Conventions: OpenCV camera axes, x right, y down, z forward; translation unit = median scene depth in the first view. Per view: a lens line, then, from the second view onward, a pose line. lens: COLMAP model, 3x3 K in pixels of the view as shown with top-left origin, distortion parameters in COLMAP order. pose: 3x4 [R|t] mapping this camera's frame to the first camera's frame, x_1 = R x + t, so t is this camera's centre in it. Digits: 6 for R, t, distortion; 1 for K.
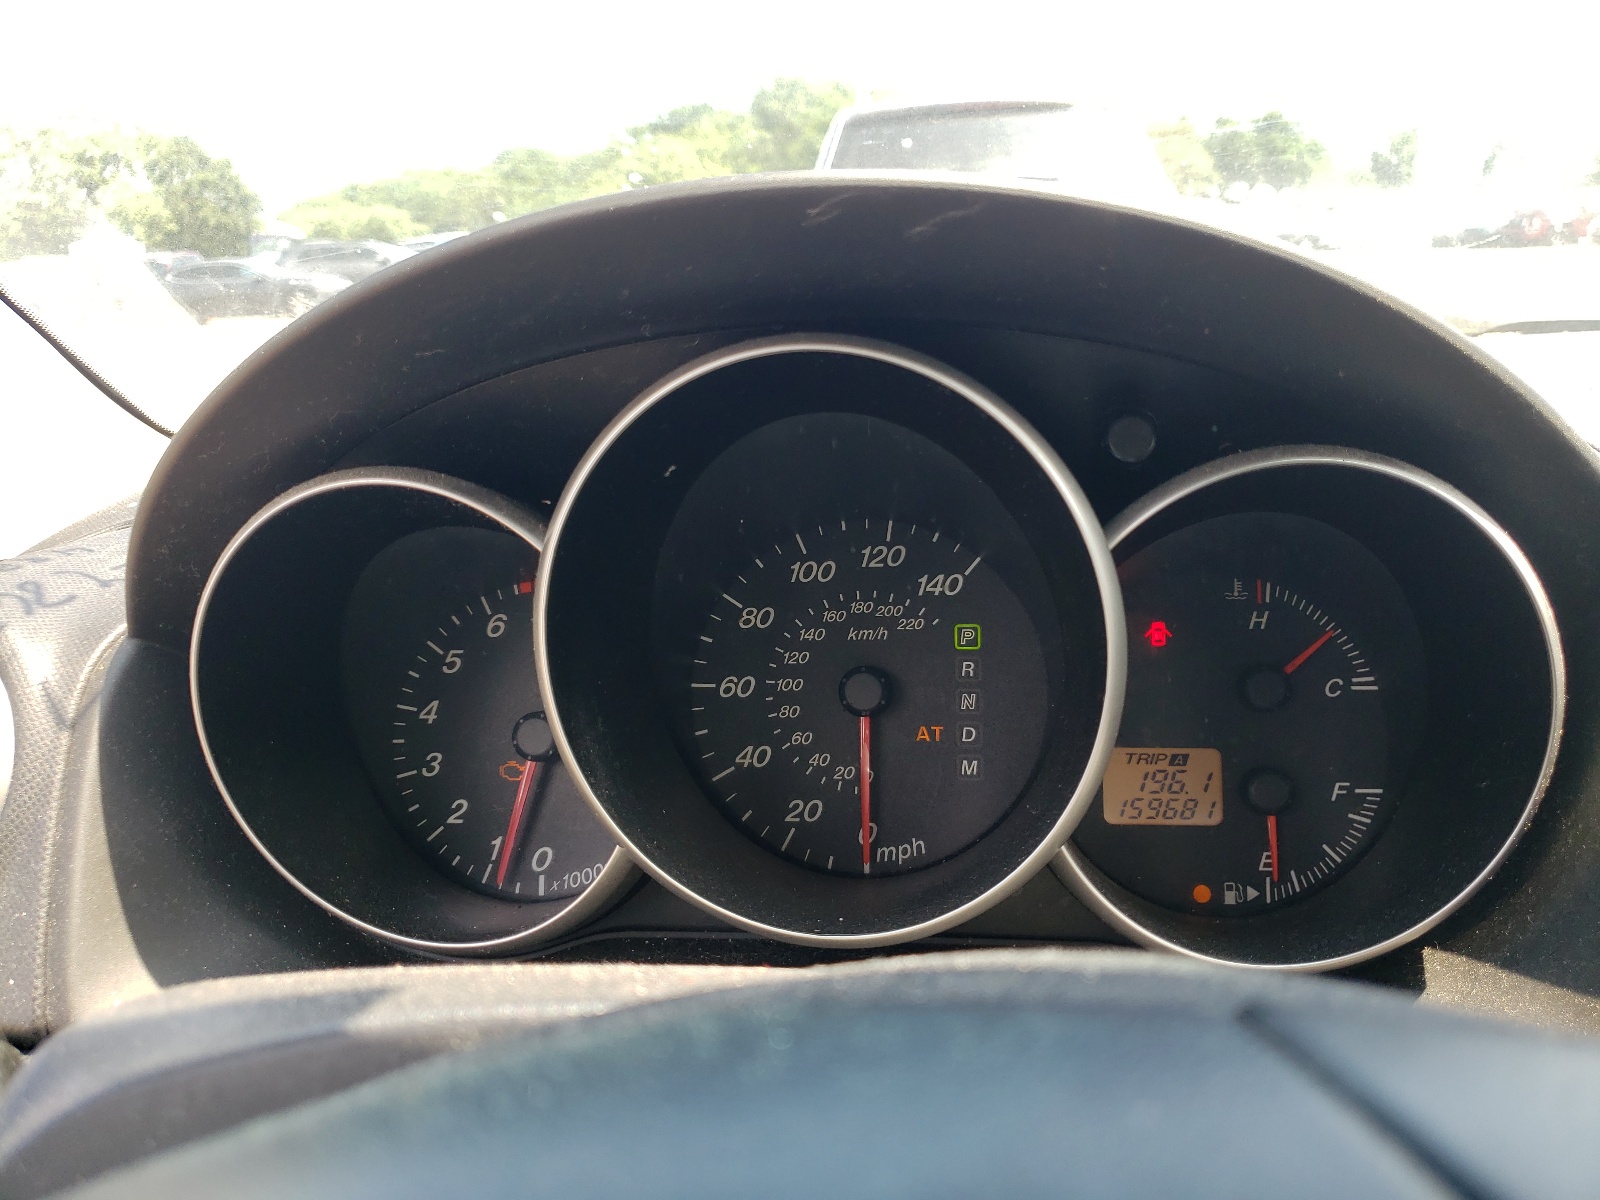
lens RADIAL K [[1204.0, 0, 800.9], [0, 1204.0, 600.0], [0, 0, 1]] dist [0.001871, 0.000852]
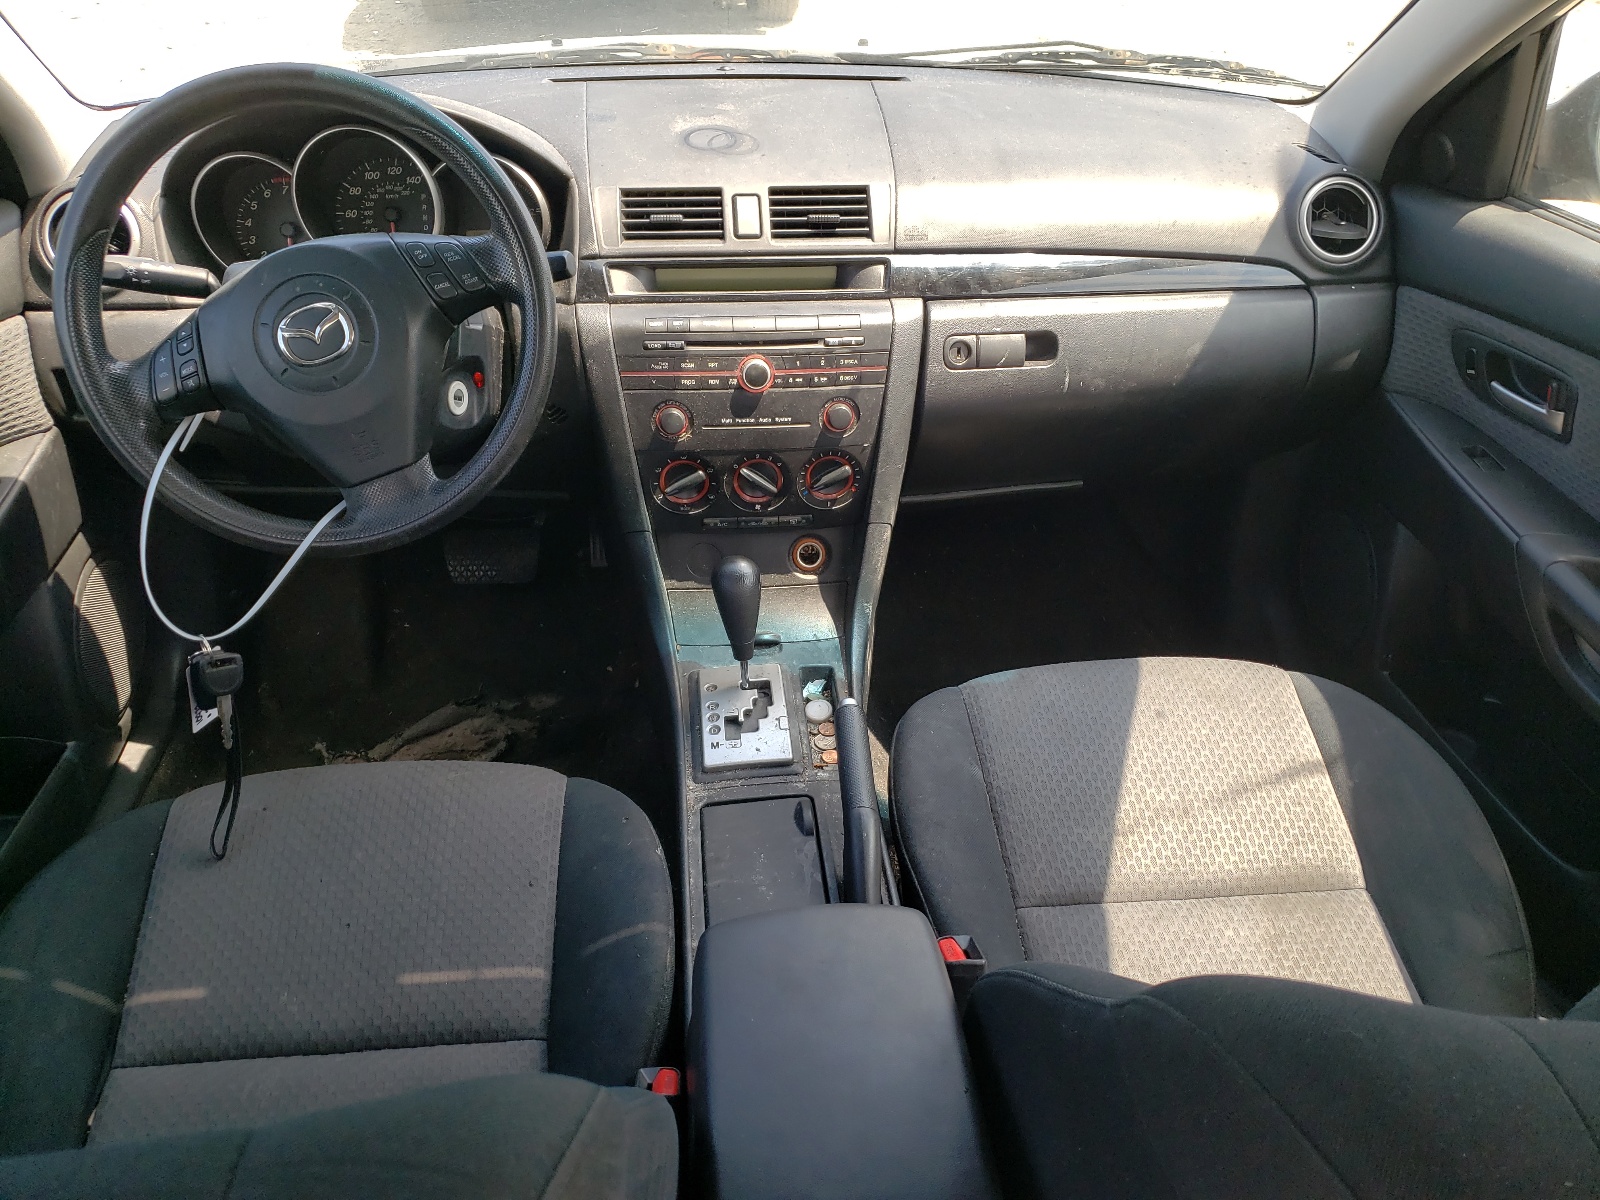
lens RADIAL K [[1204.0, 0, 798.5], [0, 1204.0, 602.7], [0, 0, 1]] dist [0.001871, 0.000852]
pose [[0.966309, -0.084014, 0.243288, 0.257033], [-0.005338, 0.938483, 0.345285, -0.077600], [-0.257330, -0.334951, 0.906416, -2.852342]]
